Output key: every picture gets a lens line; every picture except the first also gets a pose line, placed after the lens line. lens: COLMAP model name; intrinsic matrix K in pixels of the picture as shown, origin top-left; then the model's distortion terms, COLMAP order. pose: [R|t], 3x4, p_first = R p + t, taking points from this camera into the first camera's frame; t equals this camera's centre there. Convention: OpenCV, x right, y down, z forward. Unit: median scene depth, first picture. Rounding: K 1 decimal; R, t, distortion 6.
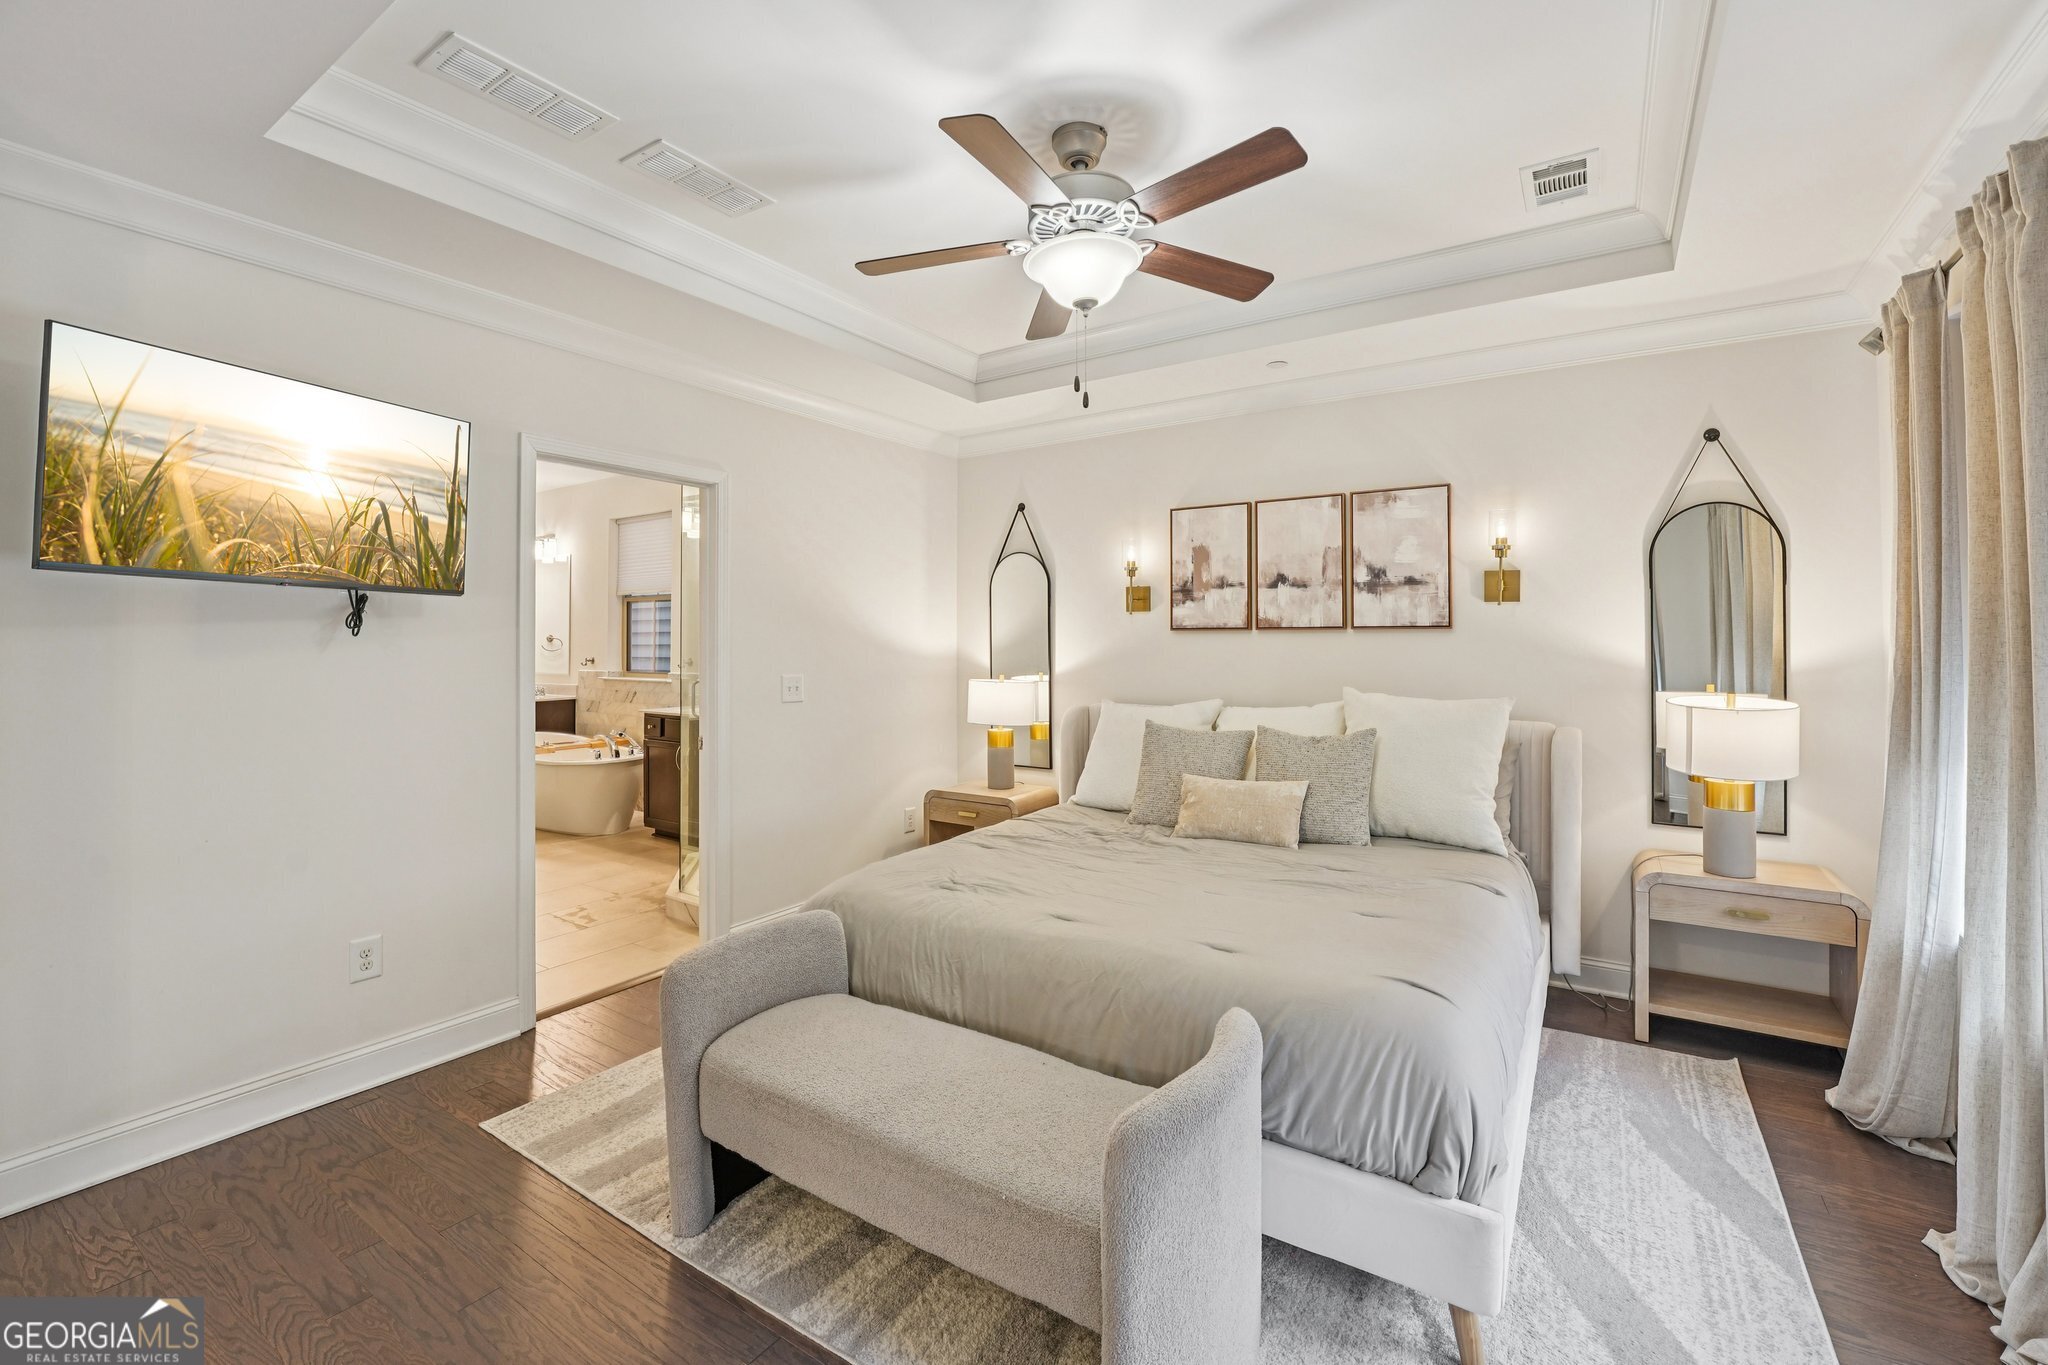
lens RADIAL K [[853.8, 0, 1009.8], [0, 853.8, 626.2], [0, 0, 1]] dist [-0.019824, 0.000766]
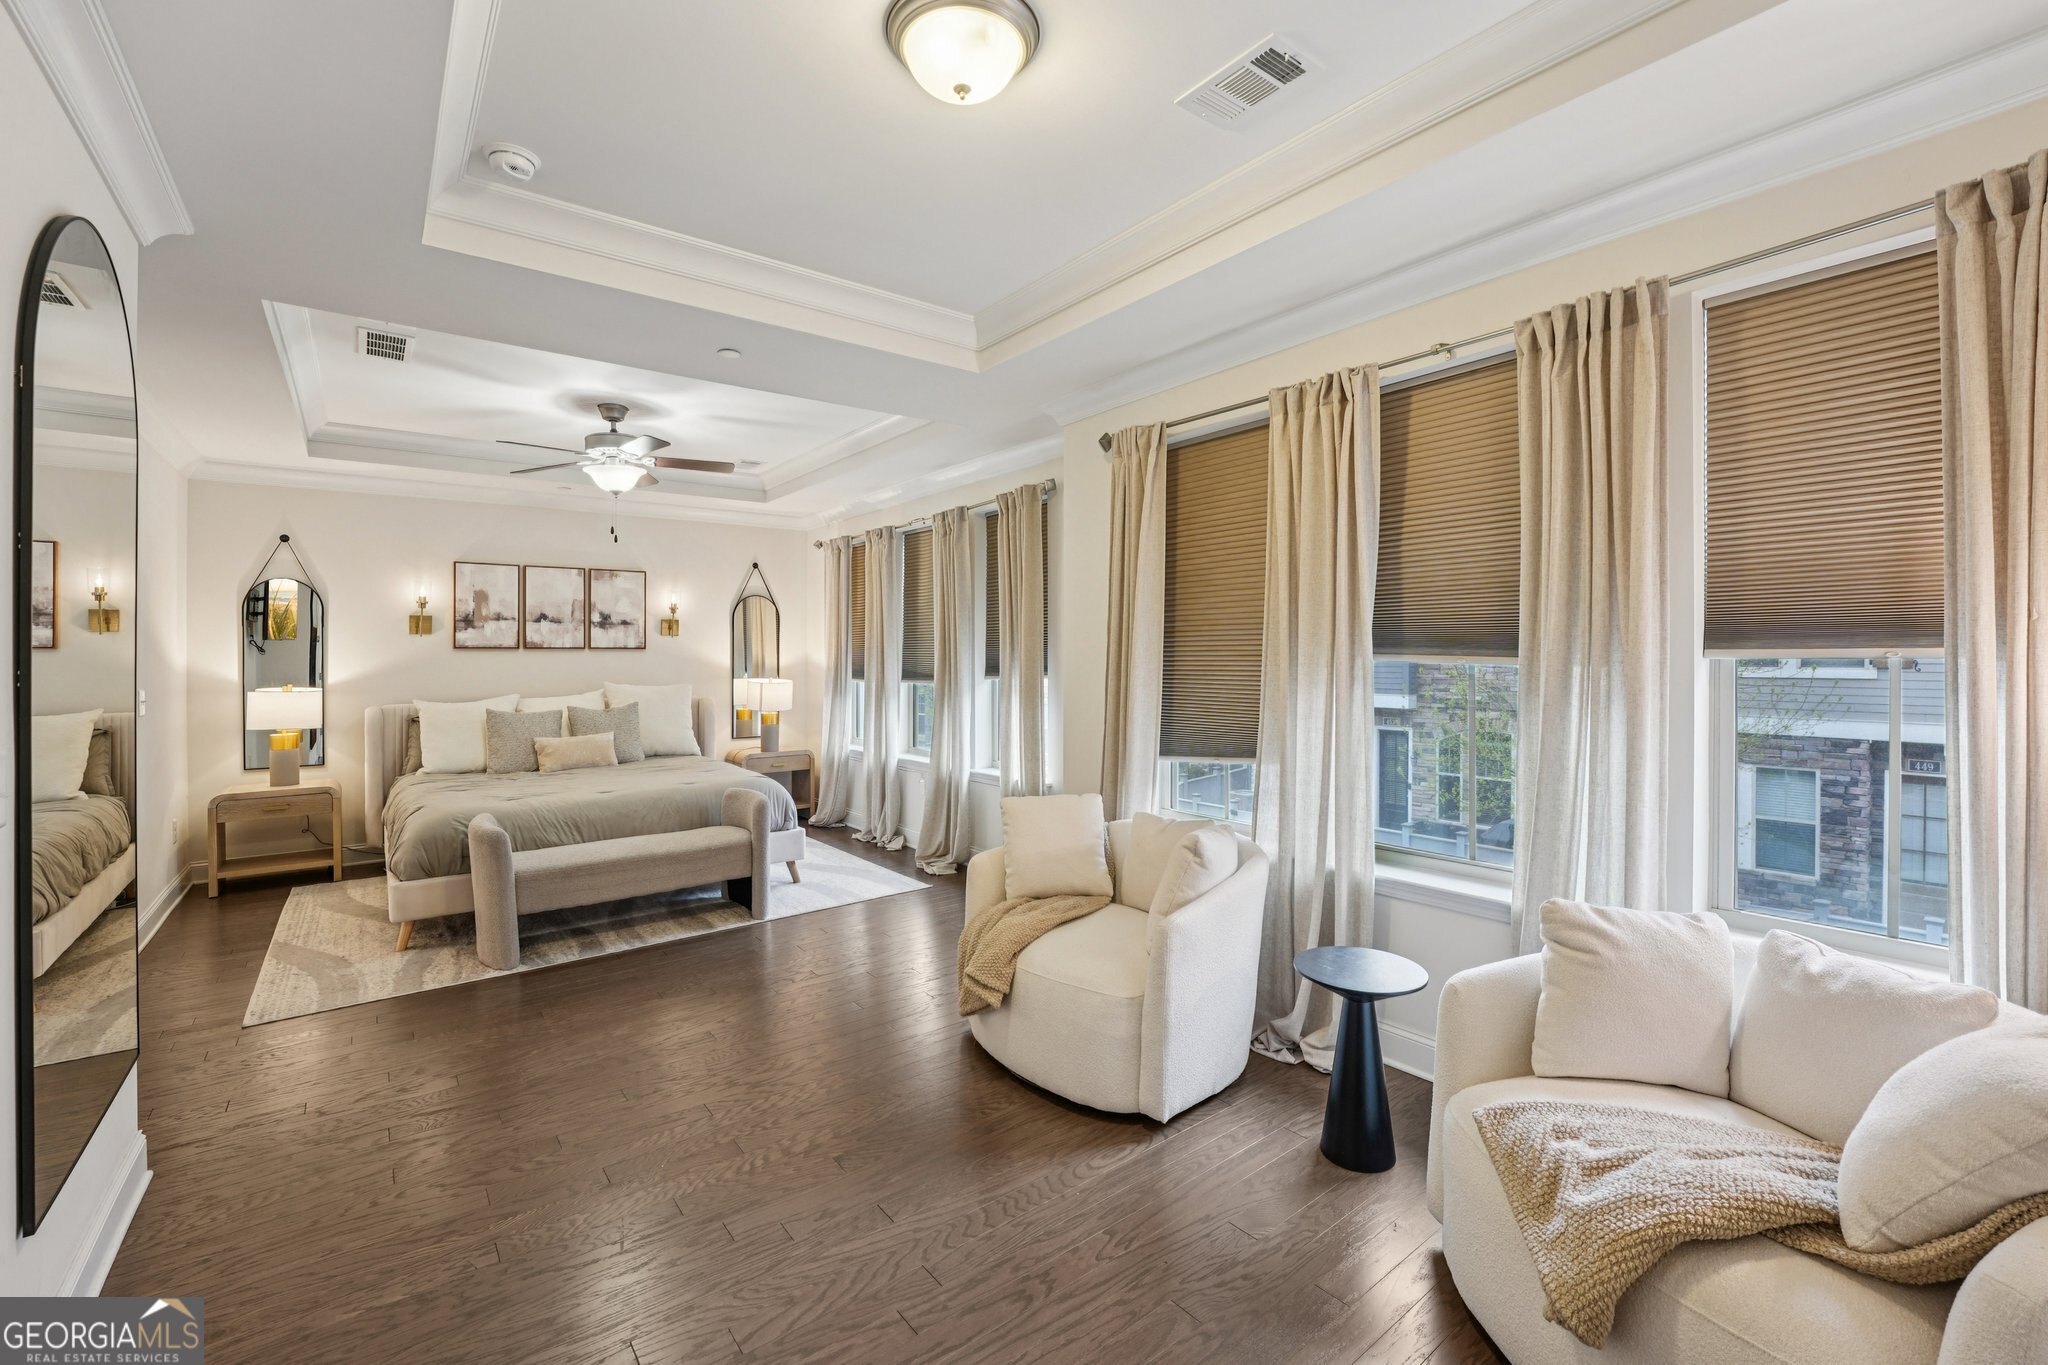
lens RADIAL K [[853.8, 0, 1023.4], [0, 853.8, 663.5], [0, 0, 1]] dist [-0.019824, 0.000766]
pose [[0.306994, -0.008937, 0.951669, -0.944115], [-0.012650, 0.999829, 0.013470, -0.001680], [-0.951627, -0.016174, 0.306829, -0.342725]]
